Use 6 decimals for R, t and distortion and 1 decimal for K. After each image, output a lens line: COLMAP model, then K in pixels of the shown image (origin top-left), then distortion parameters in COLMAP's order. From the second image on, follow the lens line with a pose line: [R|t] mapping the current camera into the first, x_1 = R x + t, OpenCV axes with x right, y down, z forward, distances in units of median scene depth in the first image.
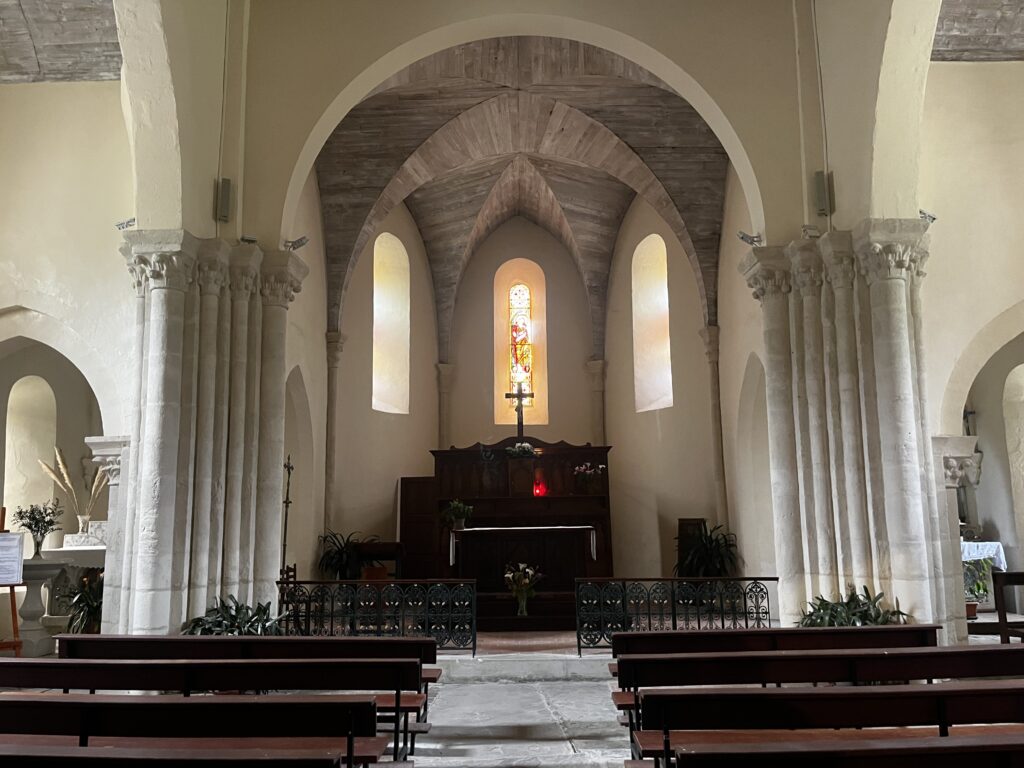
lens RADIAL K [[776.7, 0, 502.6], [0, 776.7, 387.1], [0, 0, 1]] dist [0.027795, -0.003956]
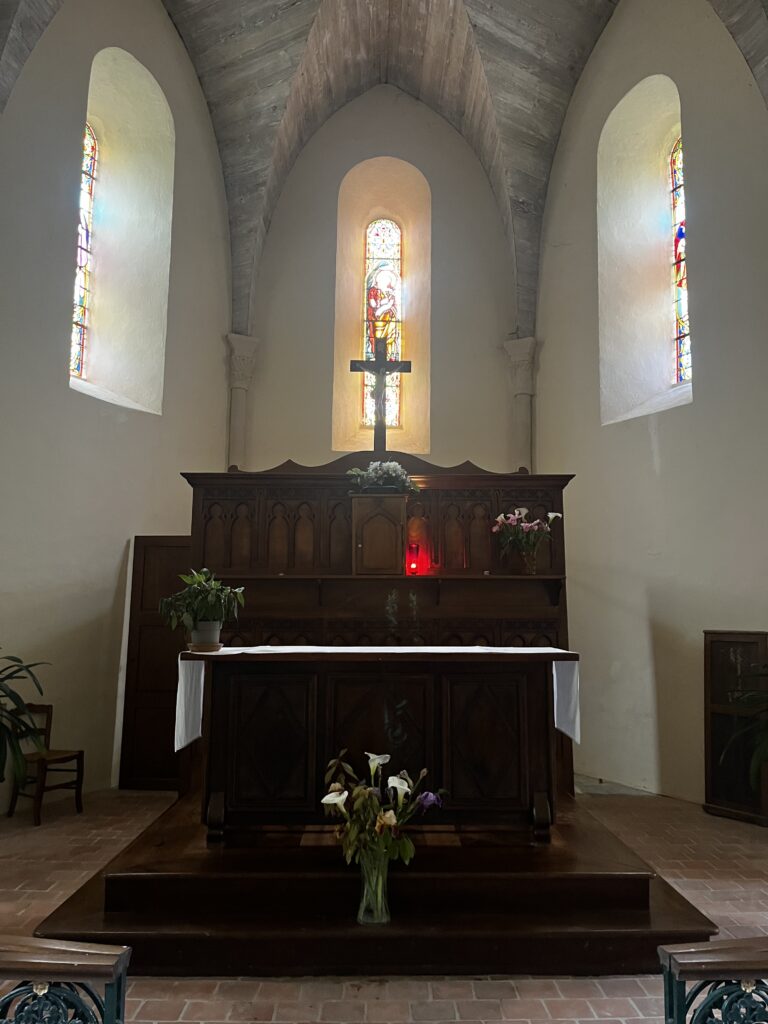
lens RADIAL K [[776.7, 0, 390.3], [0, 776.7, 510.0], [0, 0, 1]] dist [0.027795, -0.003956]
pose [[0.998761, 0.027999, 0.041145, 0.009858], [-0.028981, 0.999304, 0.023474, 0.077489], [-0.040459, -0.024637, 0.998877, 0.463834]]
